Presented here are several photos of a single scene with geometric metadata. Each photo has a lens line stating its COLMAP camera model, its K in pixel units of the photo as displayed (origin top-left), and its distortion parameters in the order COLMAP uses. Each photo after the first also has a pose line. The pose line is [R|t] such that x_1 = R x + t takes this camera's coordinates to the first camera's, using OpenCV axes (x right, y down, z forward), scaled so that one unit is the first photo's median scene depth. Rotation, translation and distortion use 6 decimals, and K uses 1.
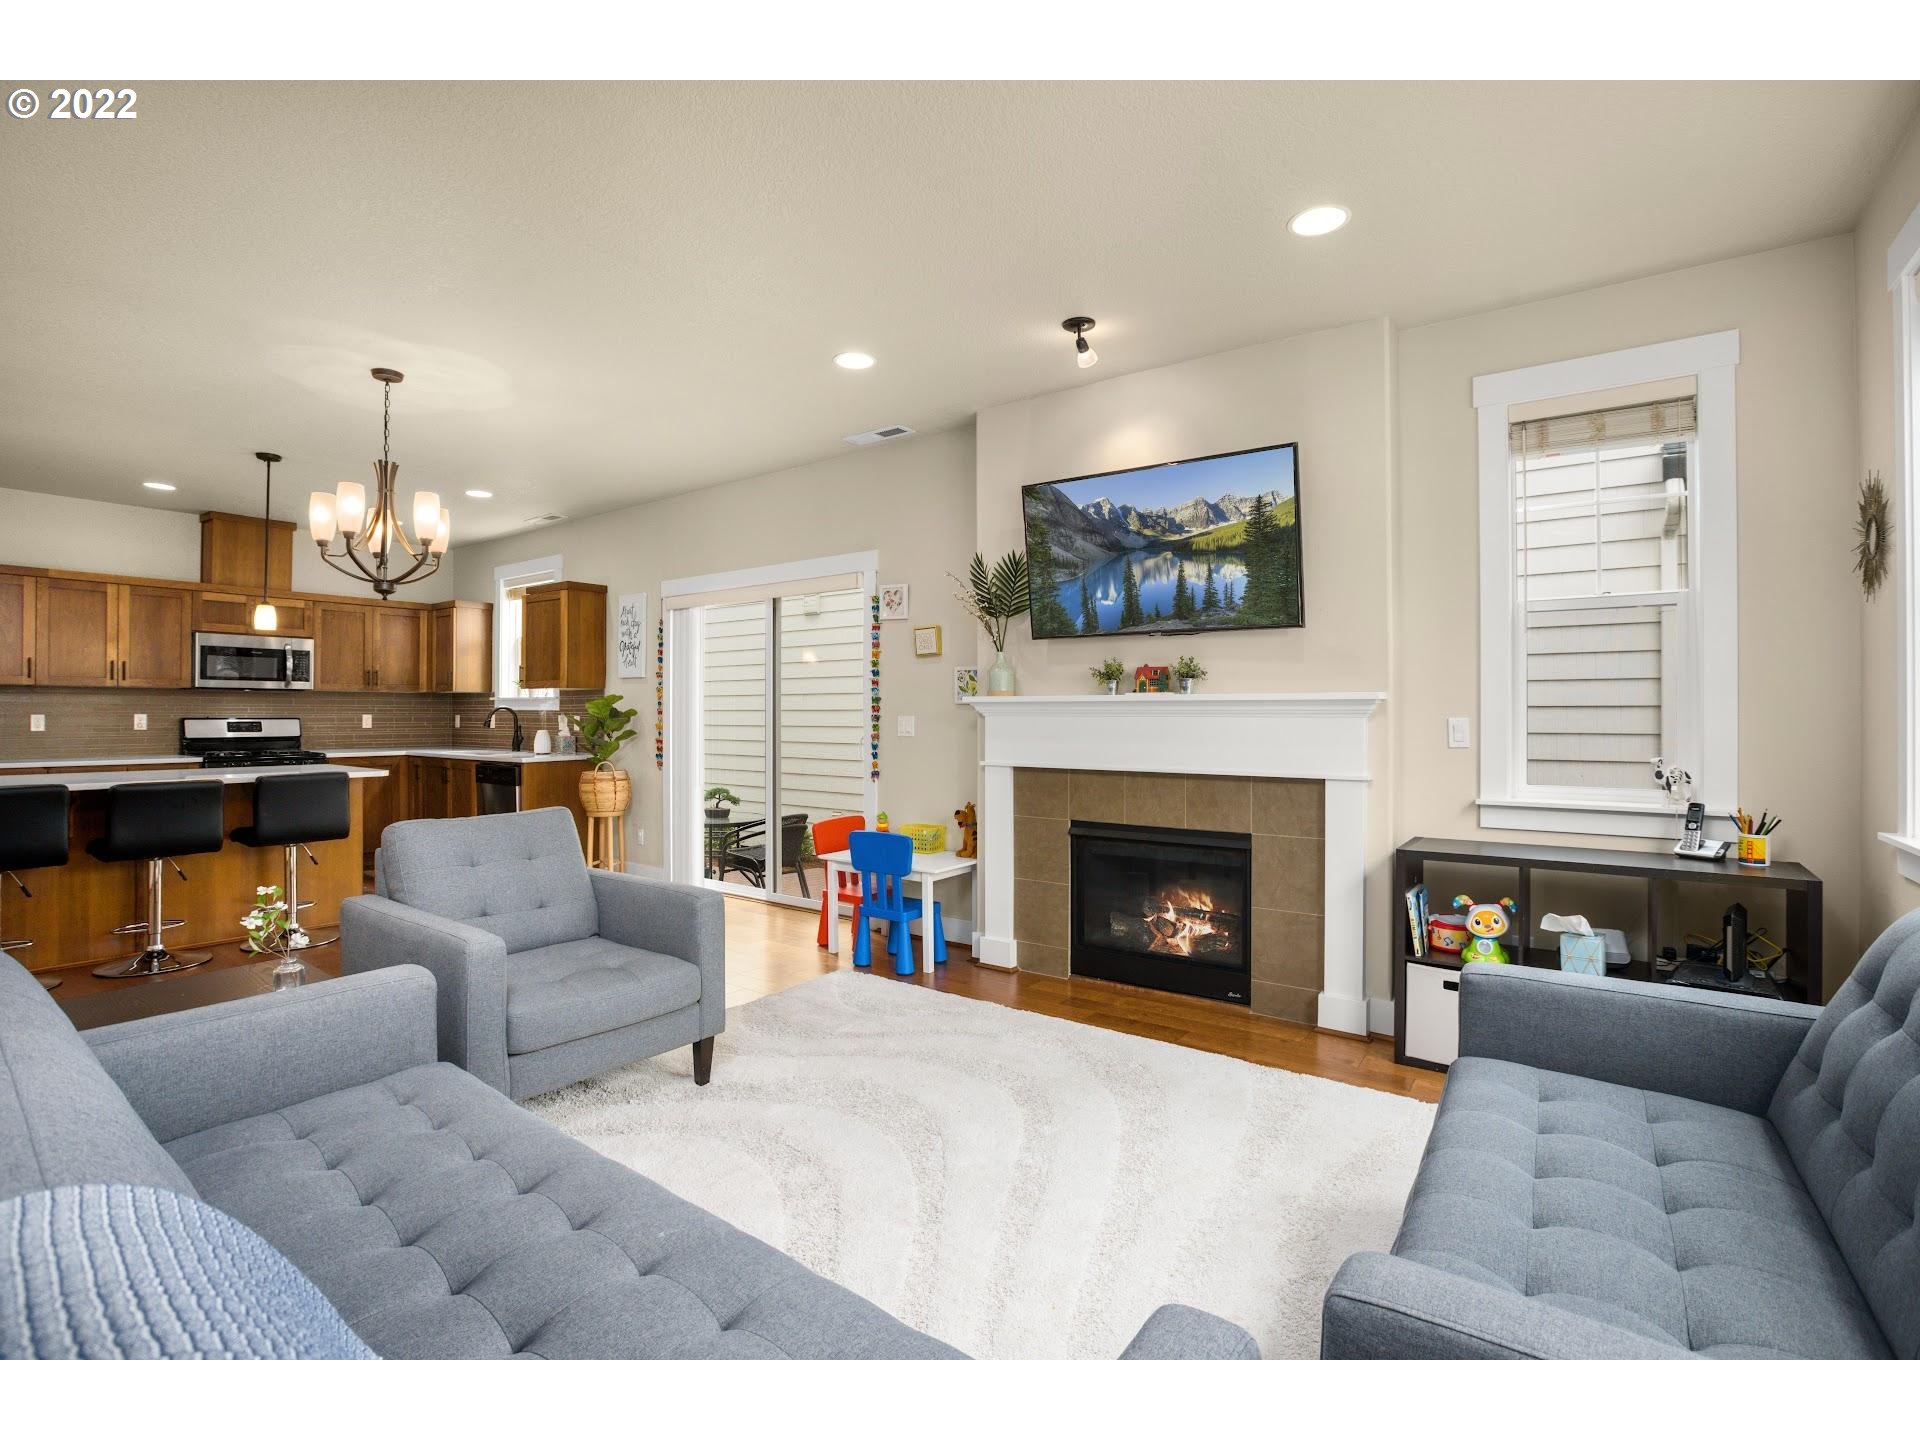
lens RADIAL K [[891.8, 0, 970.9], [0, 891.8, 713.0], [0, 0, 1]] dist [-0.044882, 0.011357]
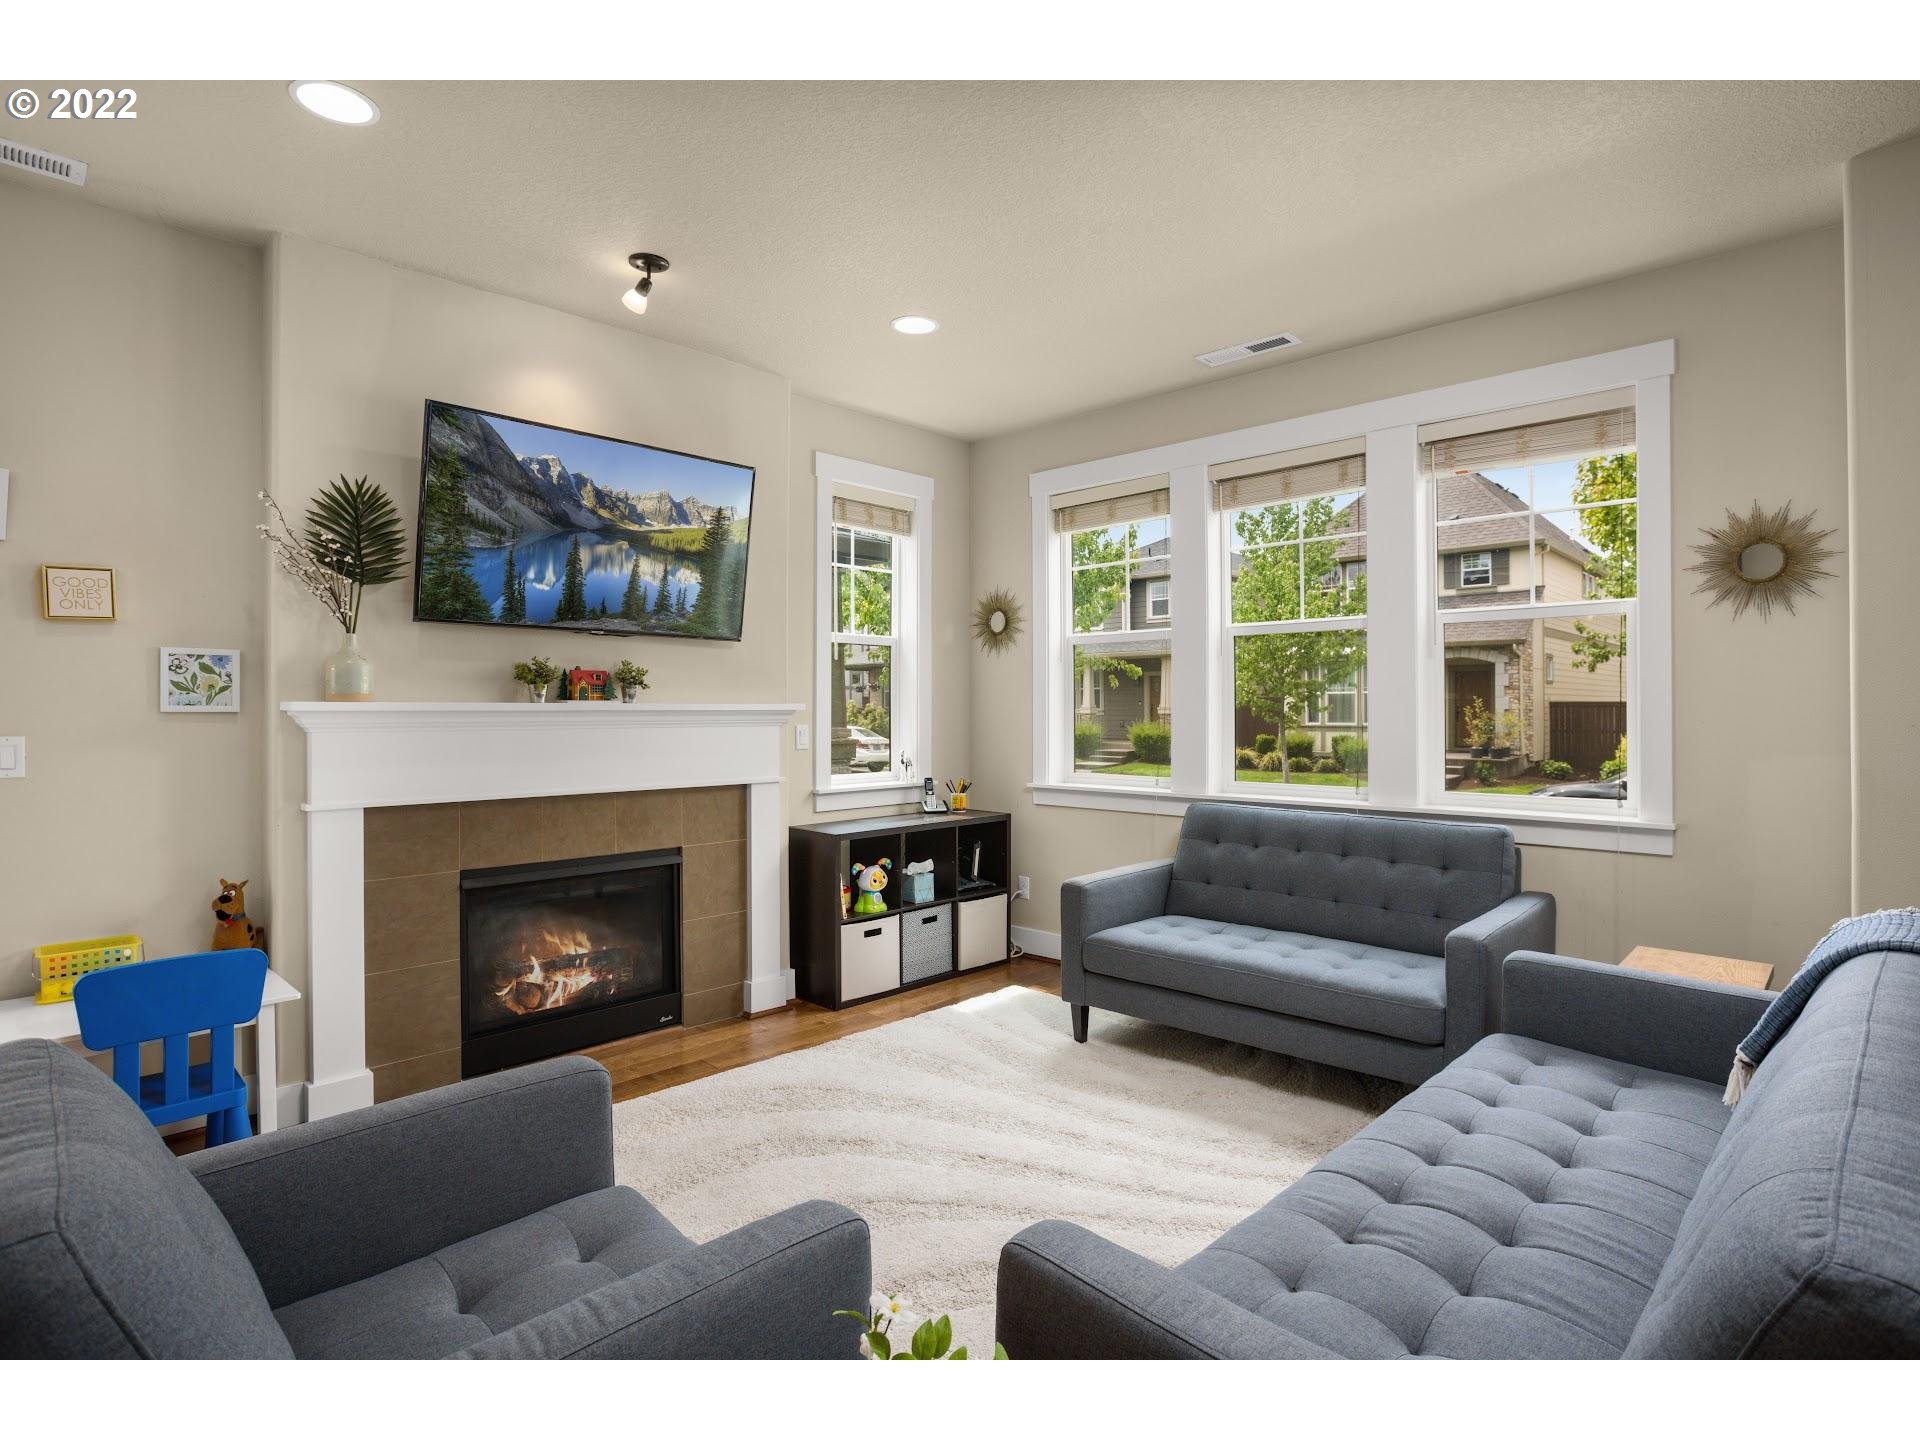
lens RADIAL K [[984.3, 0, 967.4], [0, 984.3, 716.2], [0, 0, 1]] dist [-0.043878, 0.003998]
pose [[0.148118, -0.008085, 0.988937, -0.626111], [0.001325, 0.999967, 0.007977, -0.013988], [-0.988969, 0.000129, 0.148124, 0.473505]]
